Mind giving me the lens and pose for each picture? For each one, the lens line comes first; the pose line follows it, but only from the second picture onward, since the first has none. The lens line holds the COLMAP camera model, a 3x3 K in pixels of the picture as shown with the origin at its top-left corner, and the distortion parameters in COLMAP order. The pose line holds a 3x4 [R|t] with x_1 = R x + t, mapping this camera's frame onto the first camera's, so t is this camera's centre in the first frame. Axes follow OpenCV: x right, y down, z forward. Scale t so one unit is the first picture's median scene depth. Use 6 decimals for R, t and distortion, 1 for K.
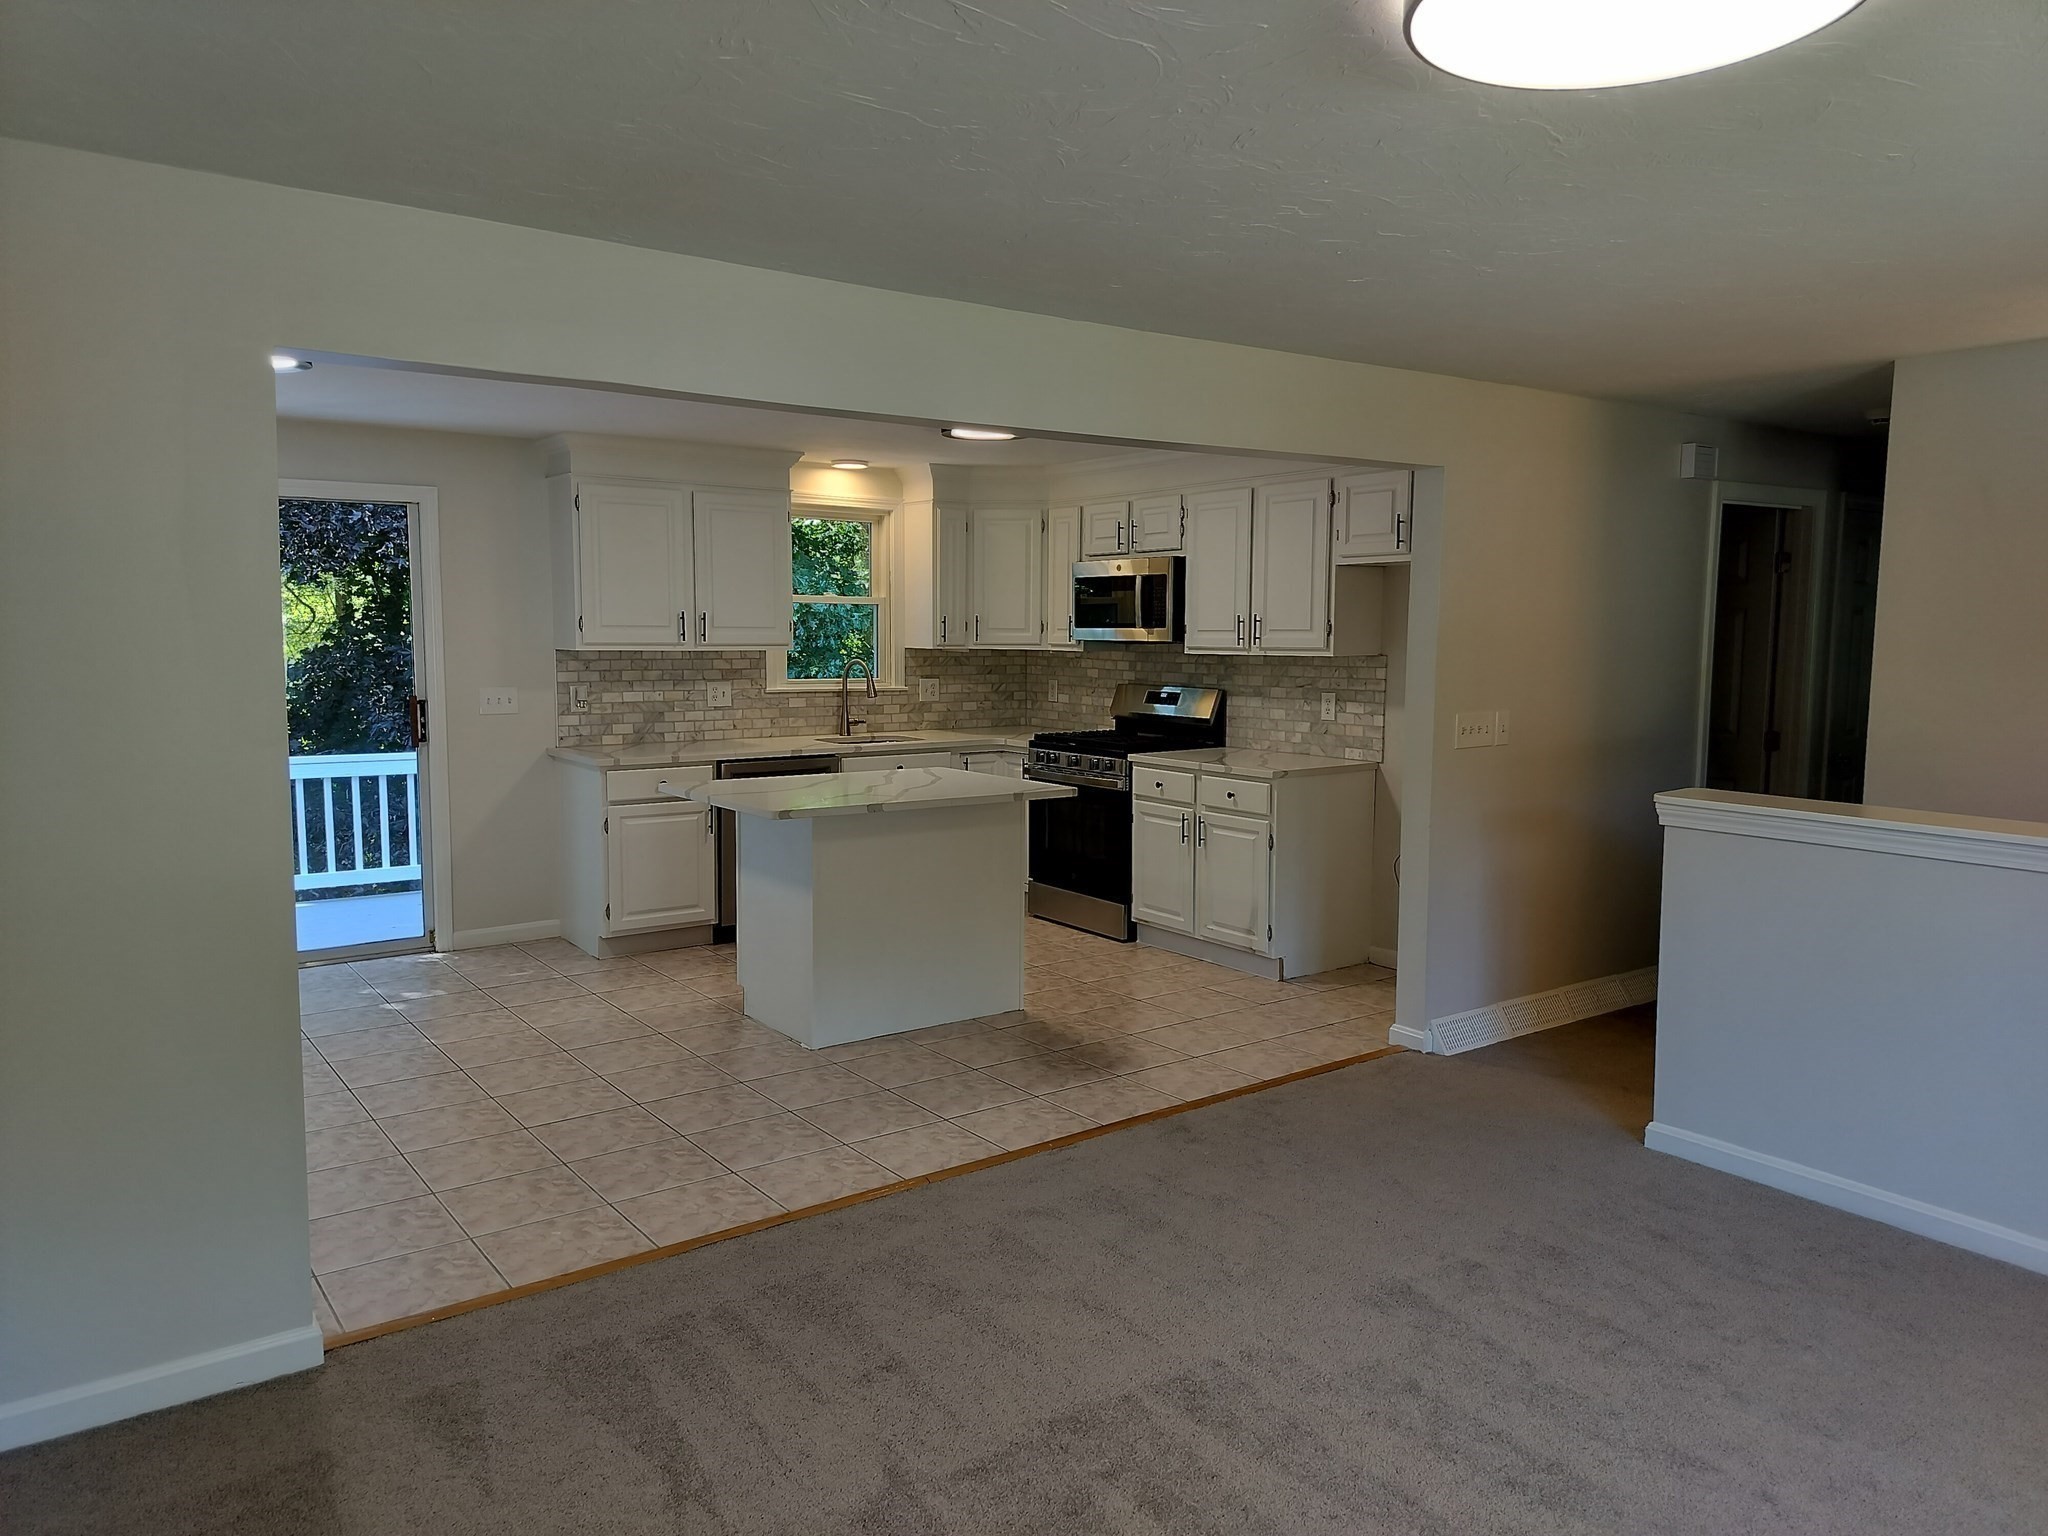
lens RADIAL K [[1421.1, 0, 1024.9], [0, 1421.1, 783.0], [0, 0, 1]] dist [0.006150, -0.000762]
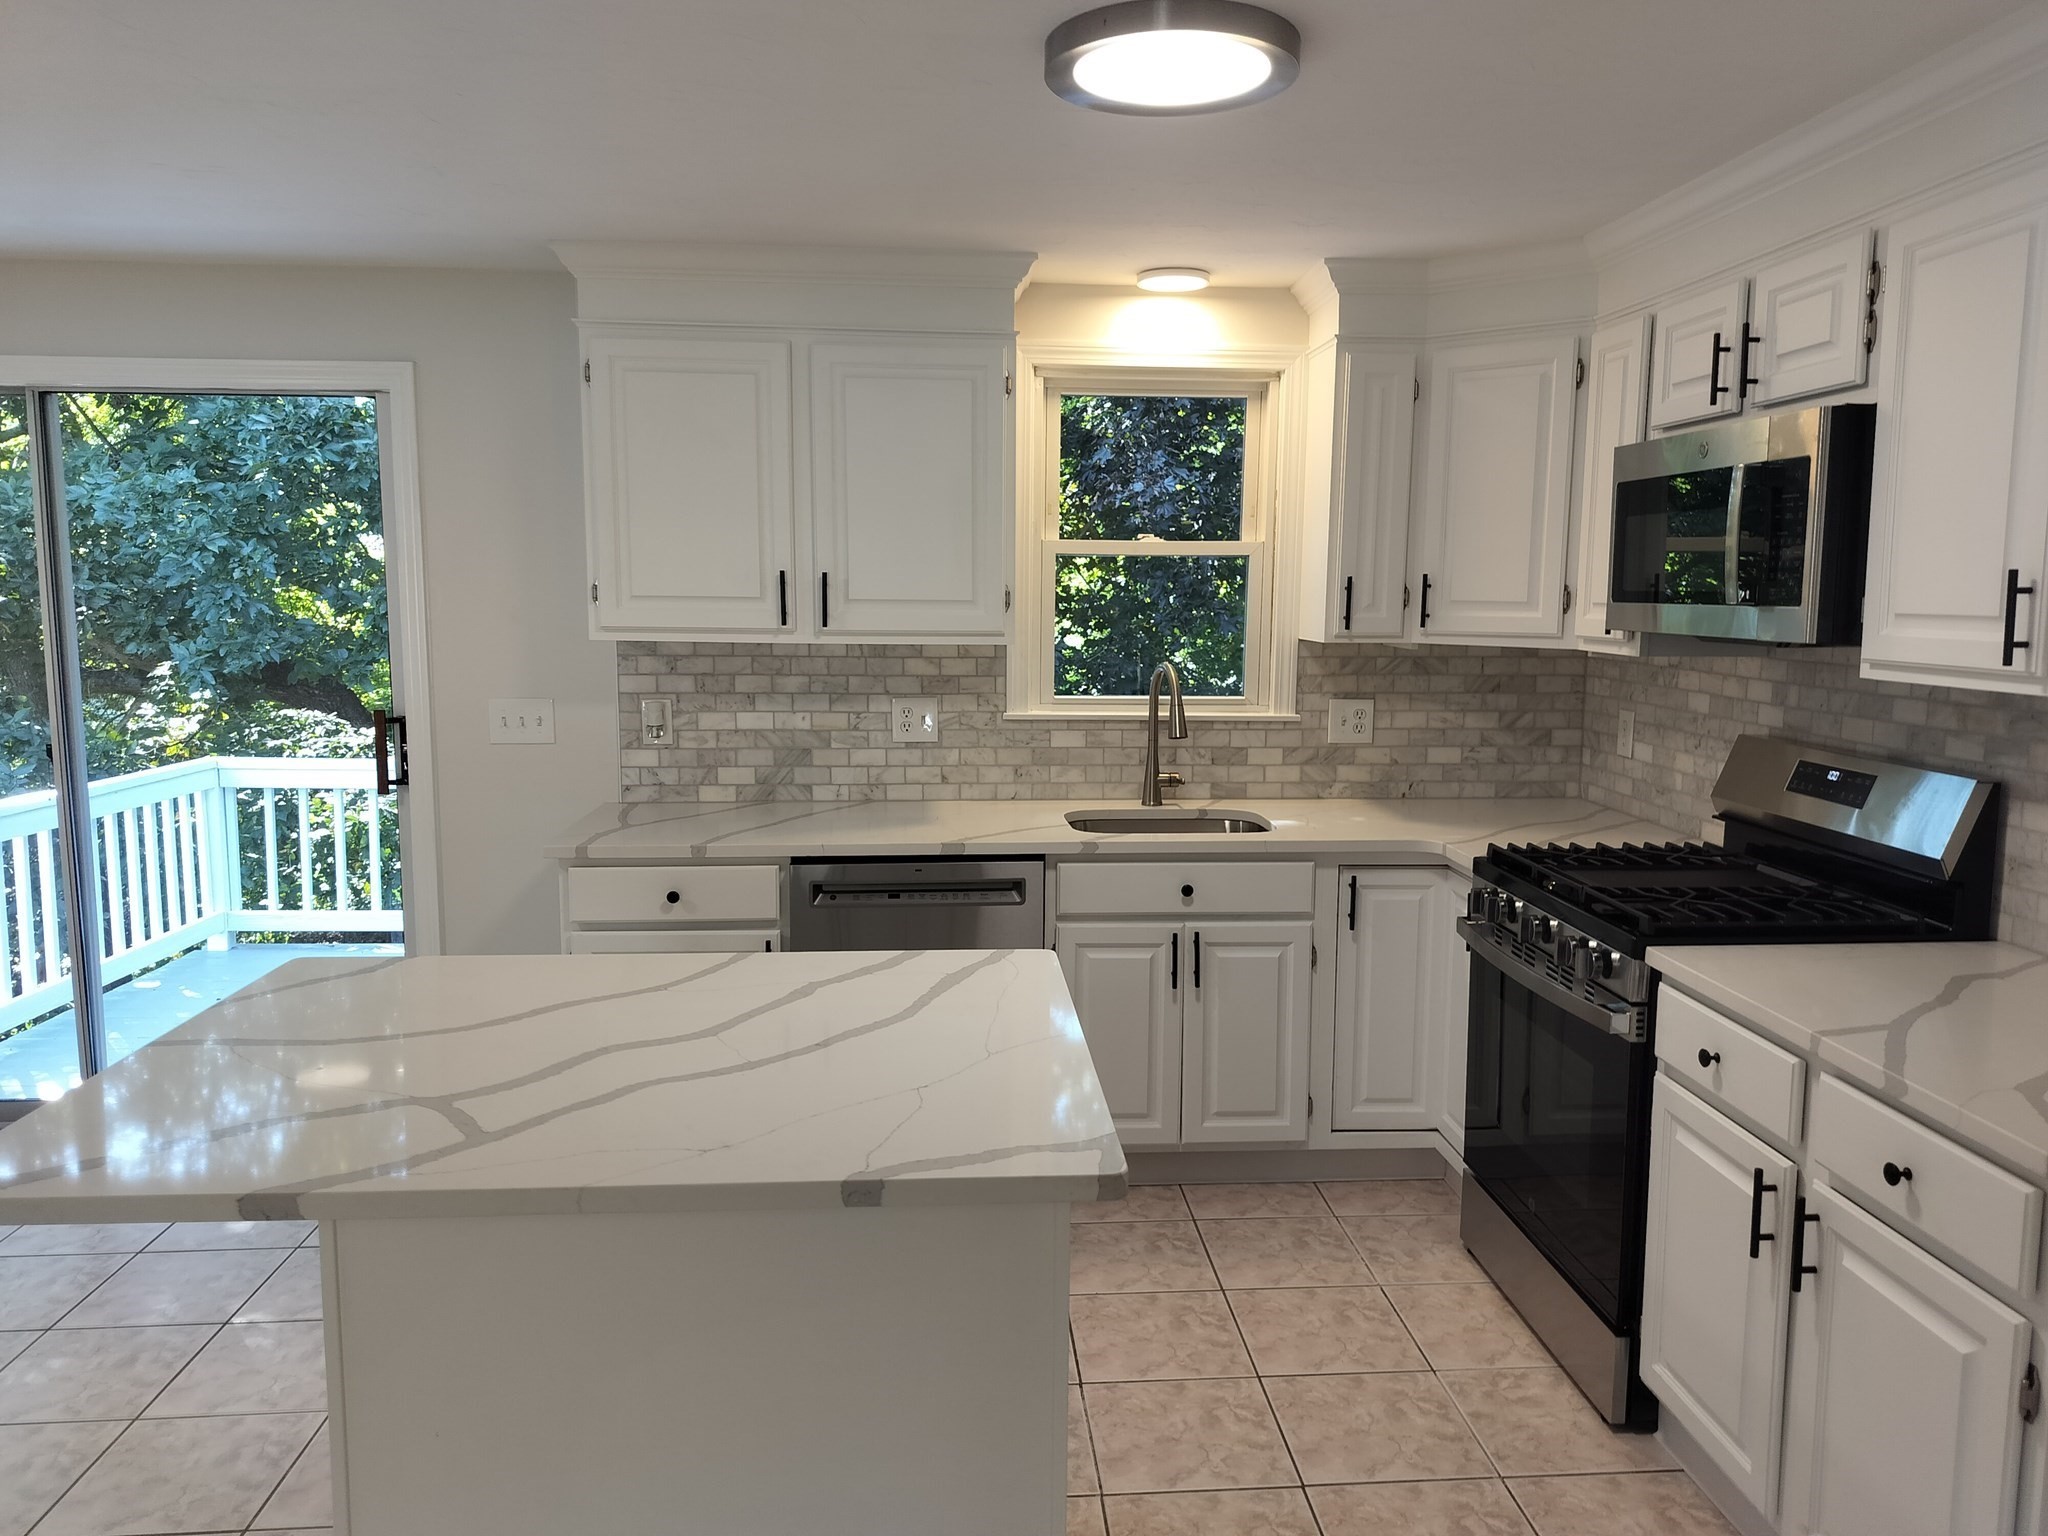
lens RADIAL K [[1459.0, 0, 1024.0], [0, 1459.0, 768.0], [0, 0, 1]] dist [0.162289, -0.265524]
pose [[0.845606, 0.065986, -0.529714, 0.126083], [-0.059072, 0.997803, 0.029997, -0.063122], [0.530529, 0.005925, 0.847646, 0.532426]]
